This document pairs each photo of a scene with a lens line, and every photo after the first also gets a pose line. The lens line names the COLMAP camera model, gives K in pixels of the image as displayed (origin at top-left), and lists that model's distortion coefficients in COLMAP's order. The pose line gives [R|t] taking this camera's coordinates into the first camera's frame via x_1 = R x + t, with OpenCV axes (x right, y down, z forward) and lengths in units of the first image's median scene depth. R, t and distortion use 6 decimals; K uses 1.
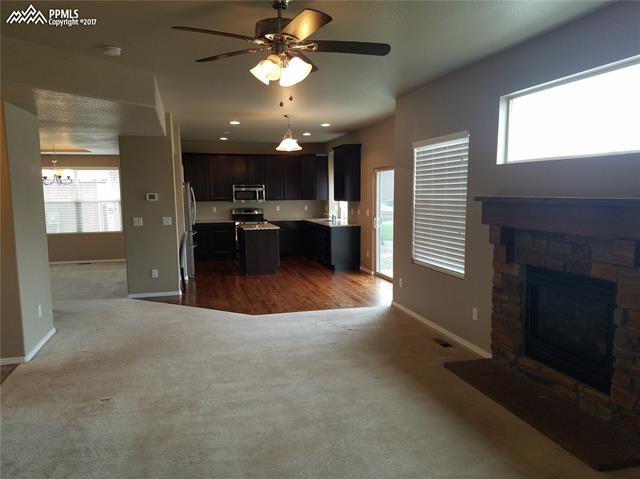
lens RADIAL K [[520.3, 0, 320.0], [0, 520.3, 239.5], [0, 0, 1]] dist [-0.036448, -0.000266]
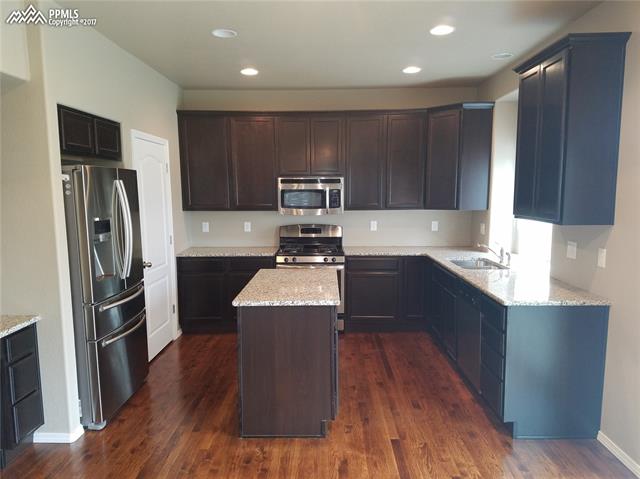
lens RADIAL K [[495.4, 0, 317.3], [0, 495.4, 252.5], [0, 0, 1]] dist [0.225845, -0.309296]
pose [[0.963381, 0.038240, -0.265395, -0.007564], [-0.028740, 0.998803, 0.039587, -0.054420], [0.266591, -0.030510, 0.963327, 0.559921]]
